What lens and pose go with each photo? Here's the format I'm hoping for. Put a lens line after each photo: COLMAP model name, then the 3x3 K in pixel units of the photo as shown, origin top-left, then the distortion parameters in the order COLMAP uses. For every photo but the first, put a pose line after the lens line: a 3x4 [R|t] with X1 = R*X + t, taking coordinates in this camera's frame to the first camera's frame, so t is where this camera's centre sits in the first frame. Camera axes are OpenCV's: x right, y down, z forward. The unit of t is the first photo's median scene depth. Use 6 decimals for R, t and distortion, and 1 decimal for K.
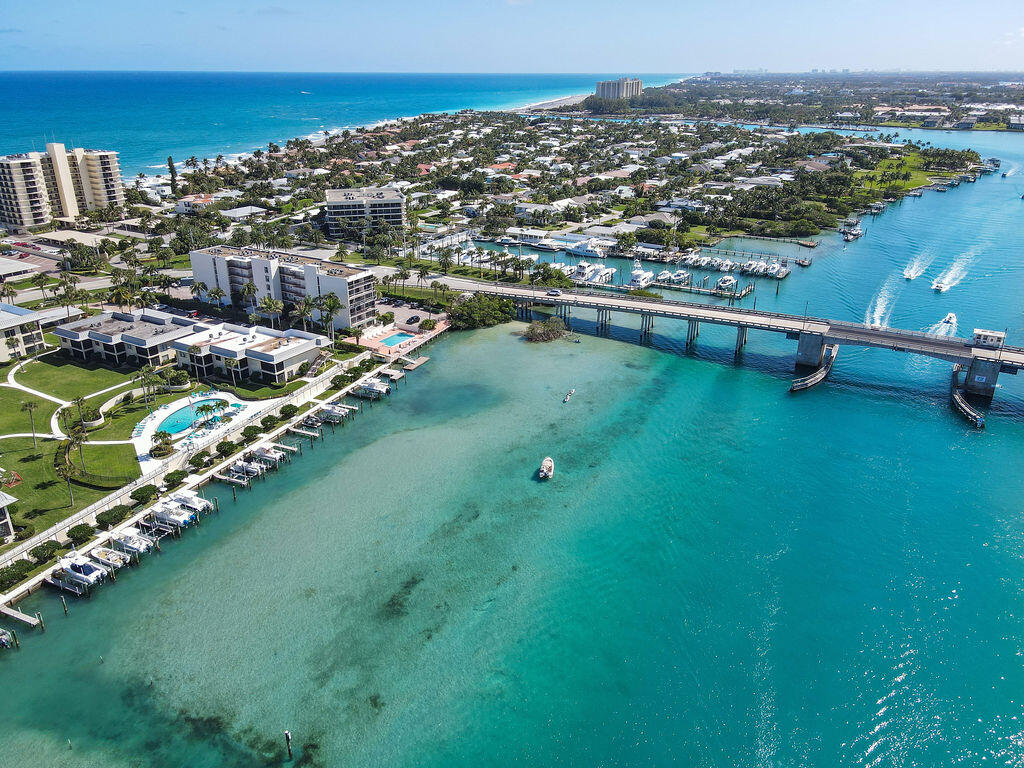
lens RADIAL K [[750.8, 0, 515.6], [0, 750.8, 381.0], [0, 0, 1]] dist [0.017453, 0.005142]
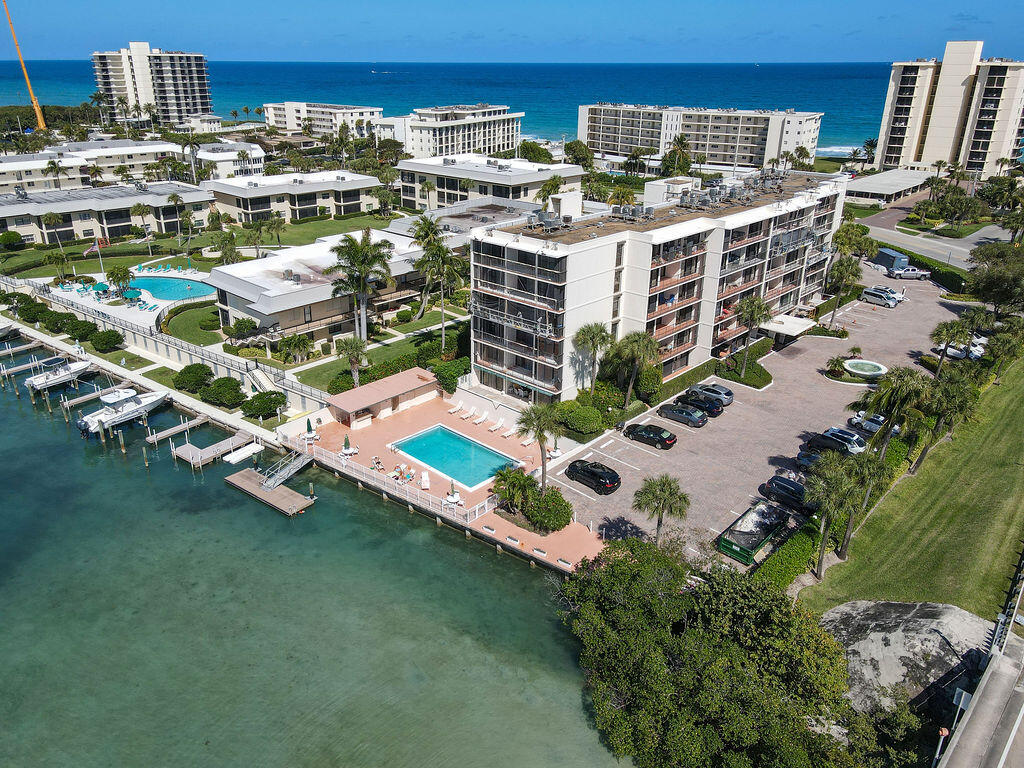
lens RADIAL K [[763.2, 0, 483.3], [0, 763.2, 386.2], [0, 0, 1]] dist [0.018151, 0.002459]
pose [[-0.244139, 0.380310, -0.892054, 0.088659], [-0.376094, 0.810758, 0.448581, -0.172698], [0.893840, 0.445012, -0.054905, 0.762759]]
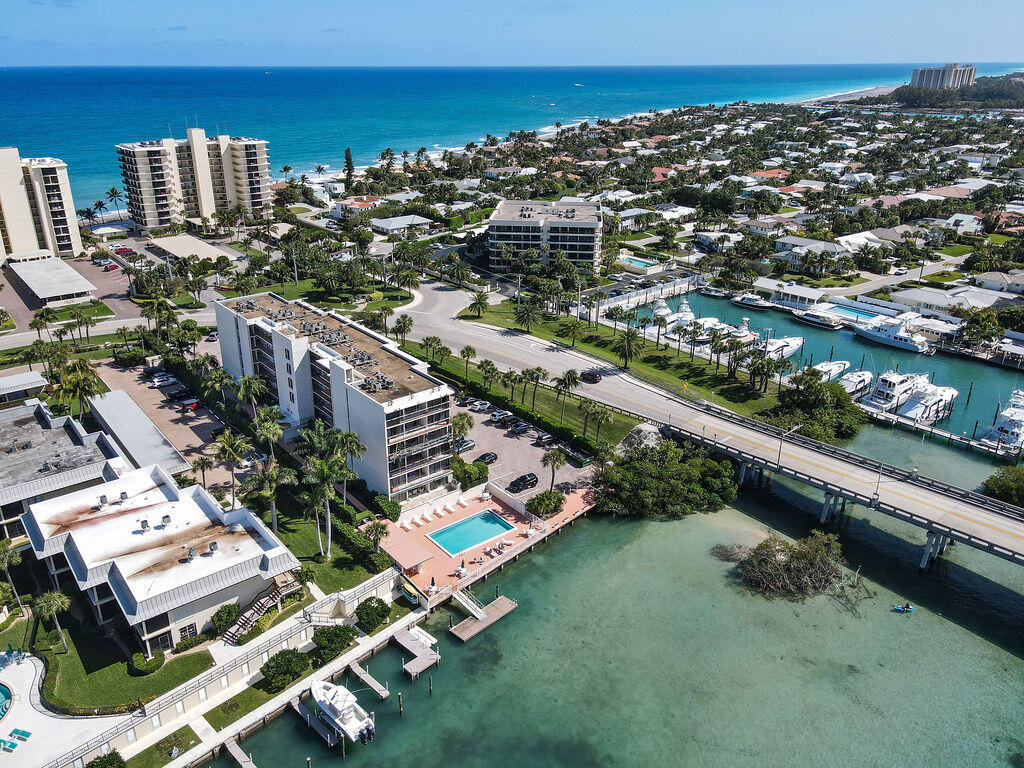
lens RADIAL K [[759.4, 0, 486.9], [0, 759.4, 383.8], [0, 0, 1]] dist [-0.003133, 0.049280]
pose [[0.932143, 0.137920, -0.334795, 0.004602], [-0.135392, 0.990307, 0.031000, -0.127139], [0.335825, 0.016432, 0.941781, 0.393015]]
